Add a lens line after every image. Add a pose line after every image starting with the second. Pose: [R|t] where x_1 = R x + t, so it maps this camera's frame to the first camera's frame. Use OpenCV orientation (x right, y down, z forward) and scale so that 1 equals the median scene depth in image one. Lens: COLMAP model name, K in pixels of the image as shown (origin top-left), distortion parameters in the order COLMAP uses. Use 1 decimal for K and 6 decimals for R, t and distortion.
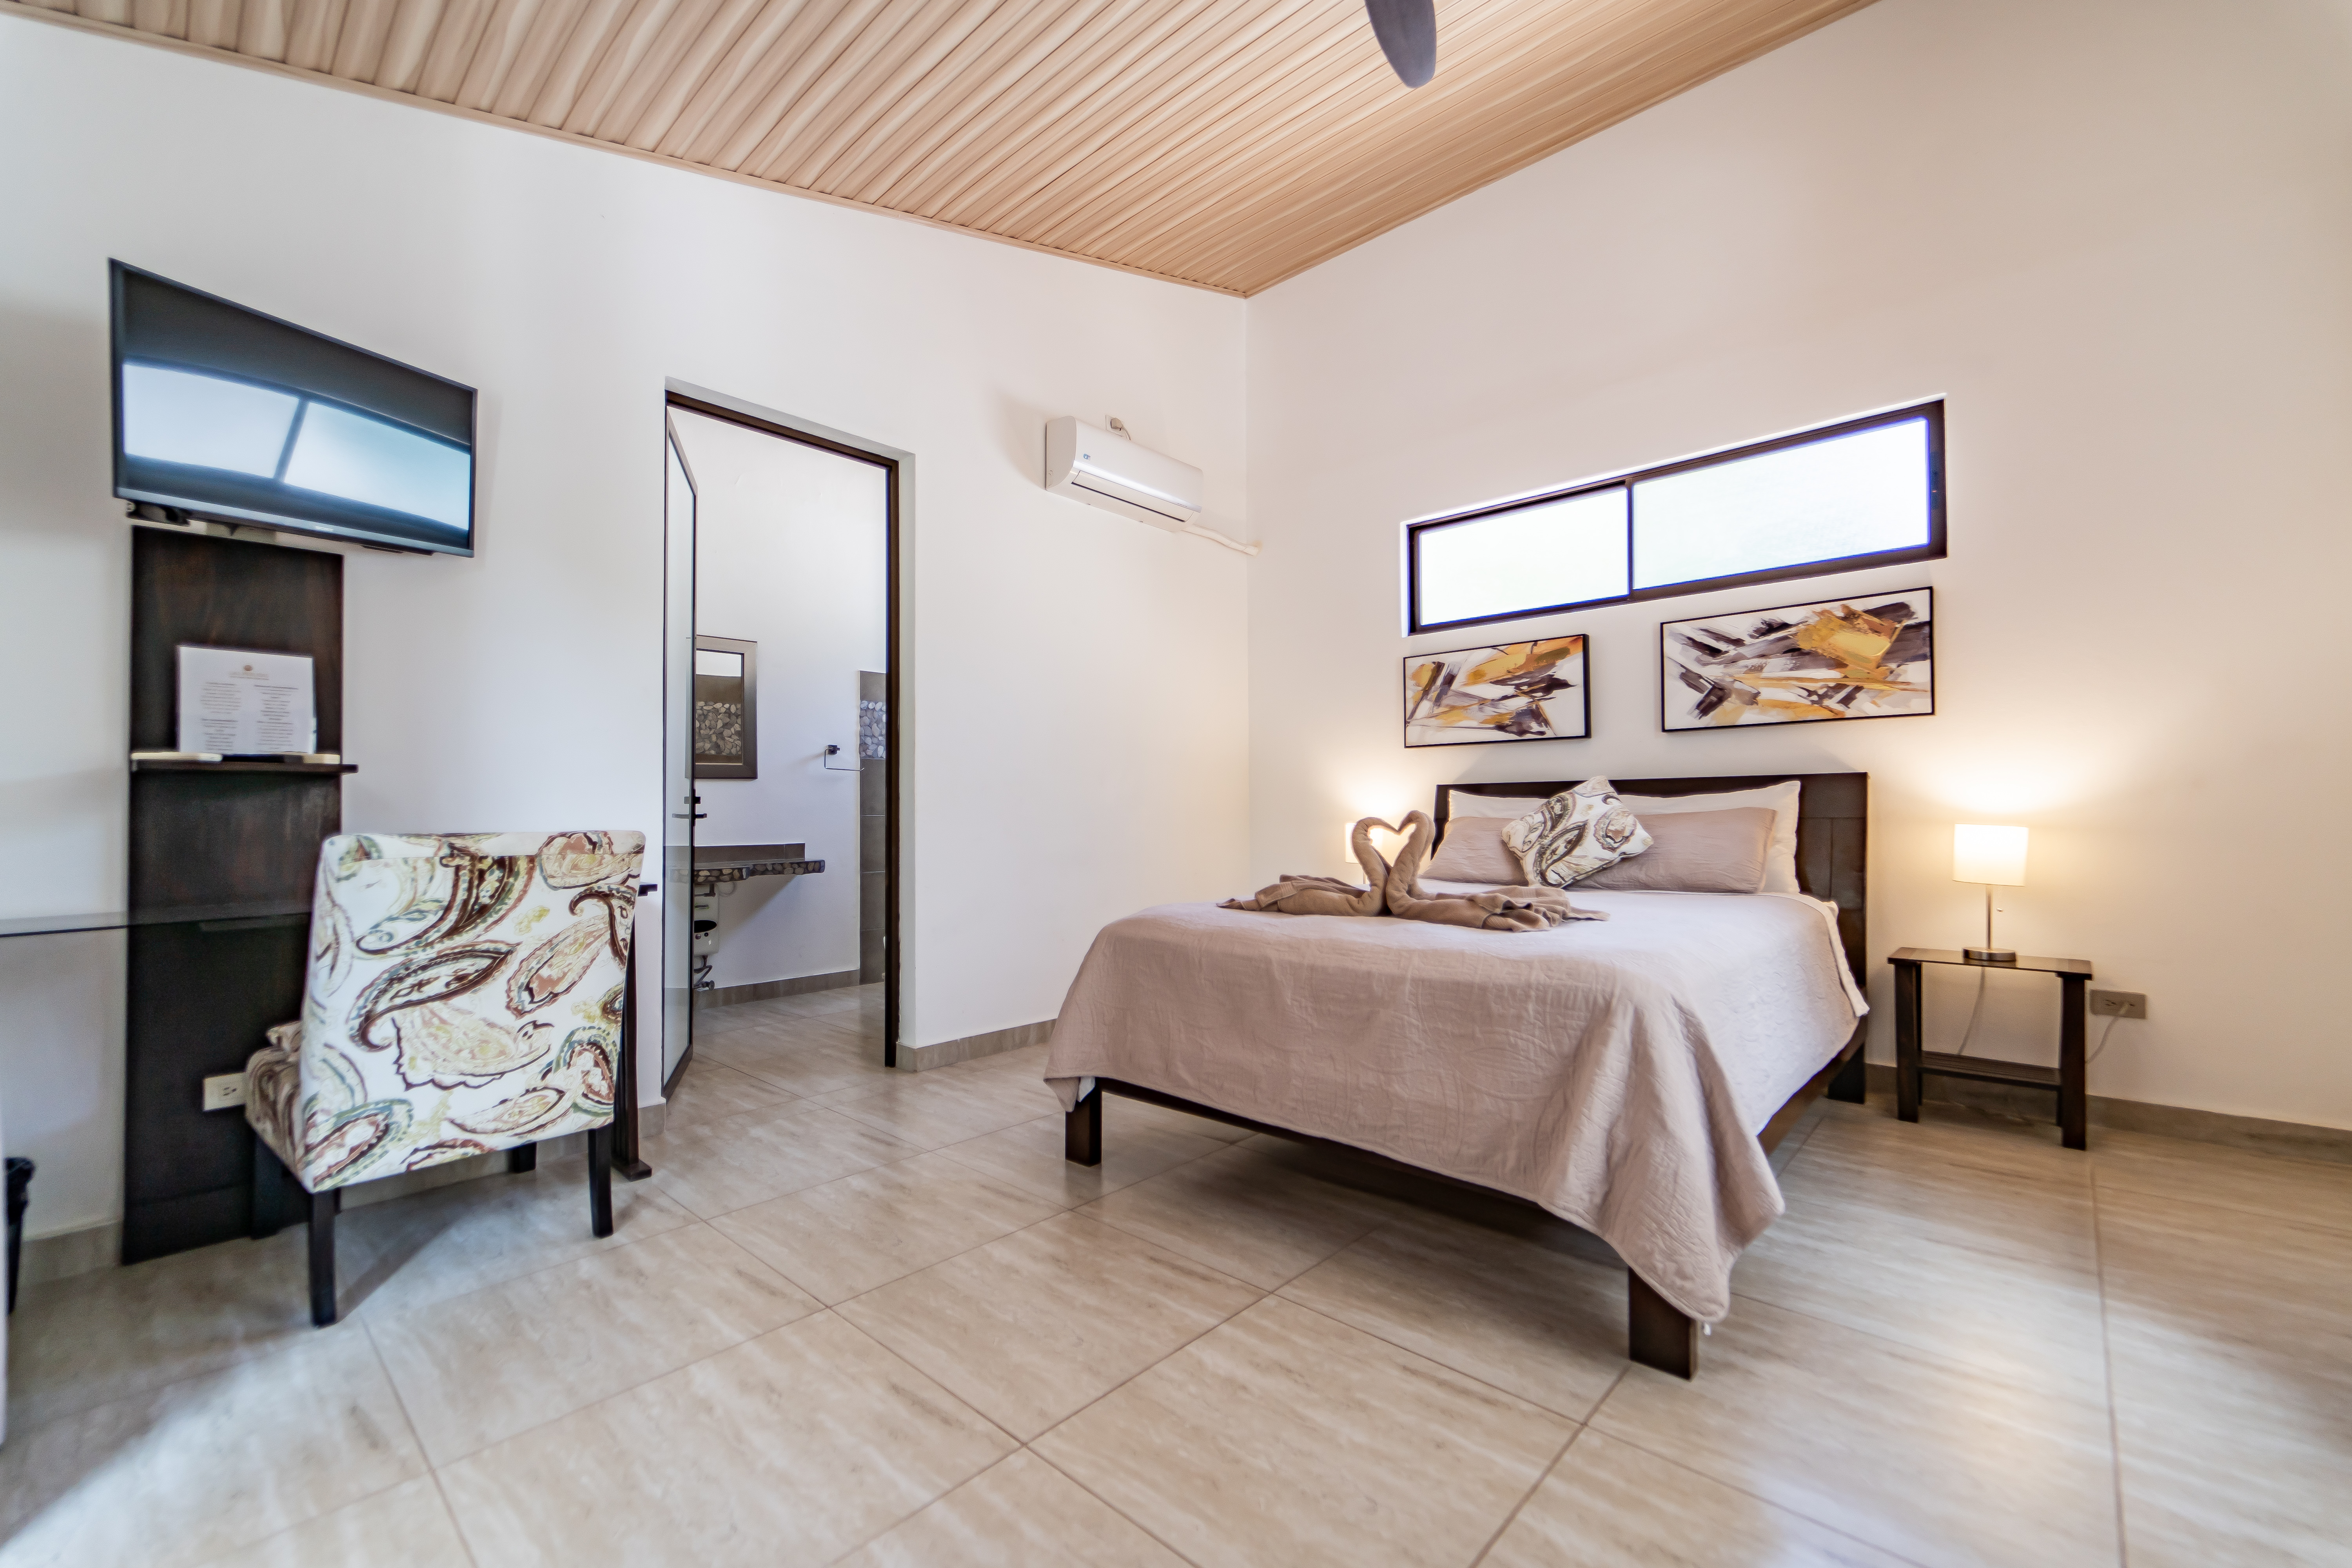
lens RADIAL K [[960.3, 0, 1184.8], [0, 960.3, 803.9], [0, 0, 1]] dist [-0.000987, -0.000478]
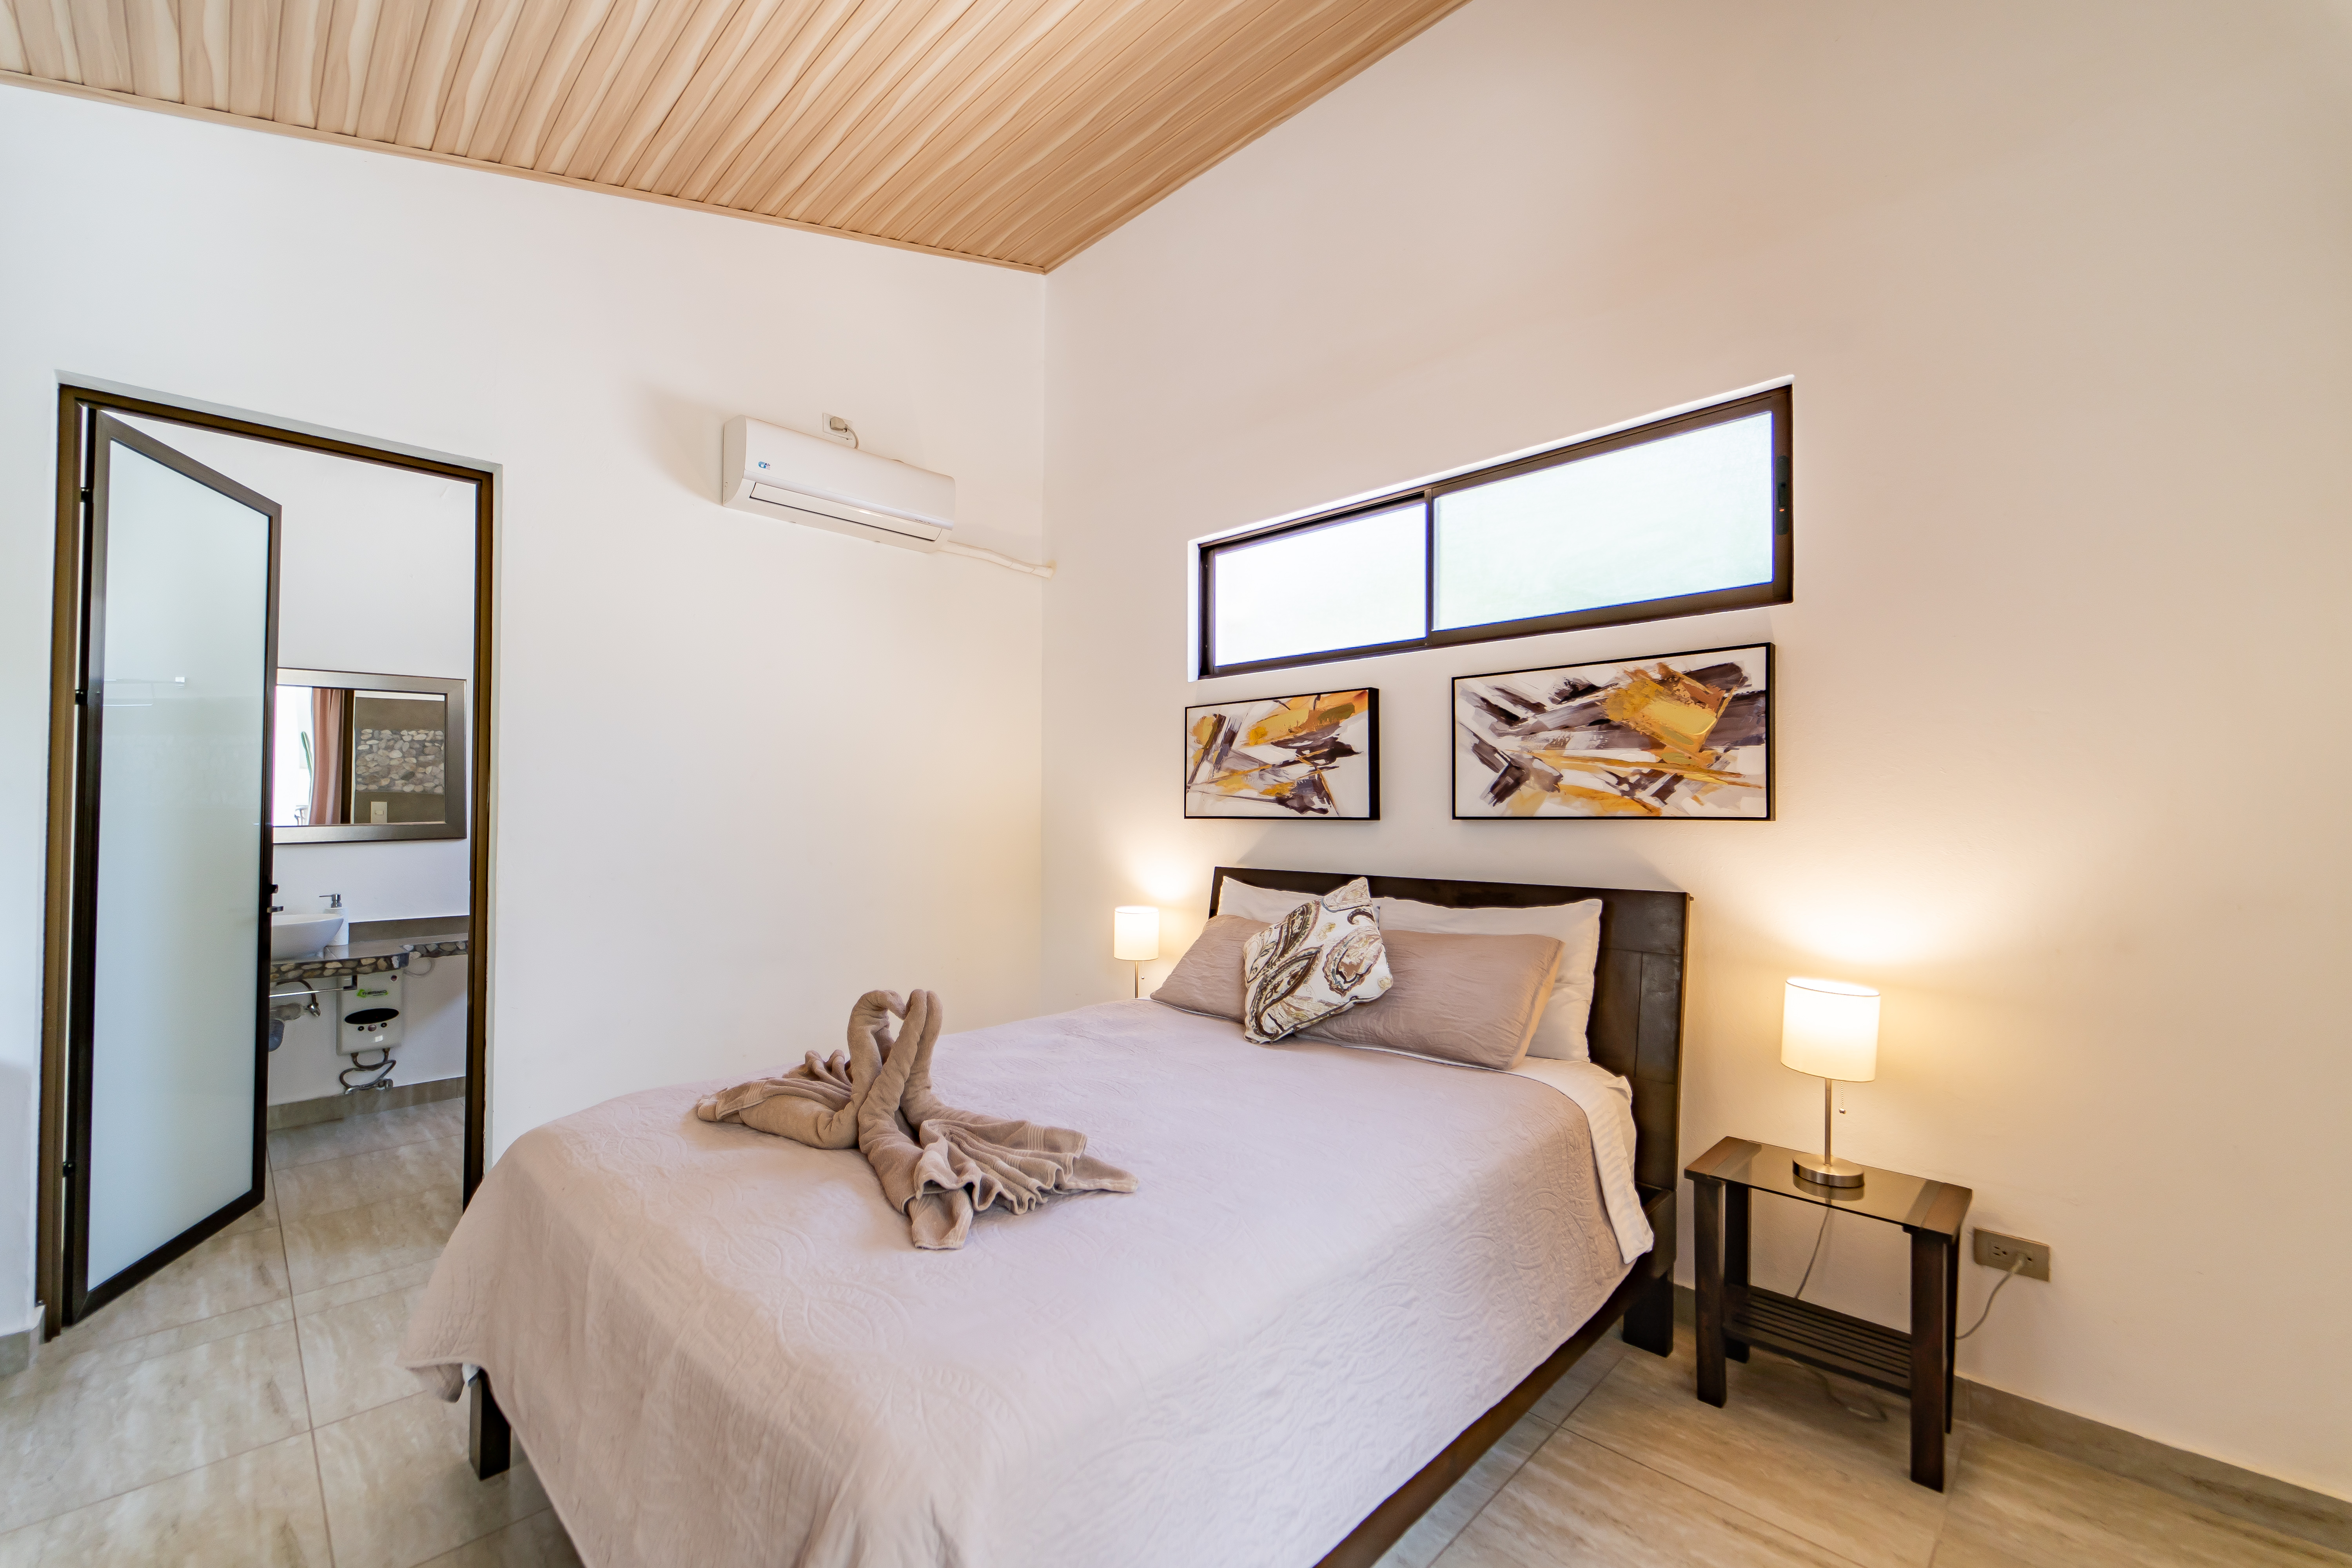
lens RADIAL K [[955.5, 0, 1197.5], [0, 955.5, 793.5], [0, 0, 1]] dist [0.000083, -0.000403]
pose [[0.999362, 0.006975, -0.035016, 0.337418], [-0.007063, 0.999972, -0.002392, -0.097675], [0.034998, 0.002638, 0.999384, 0.238733]]
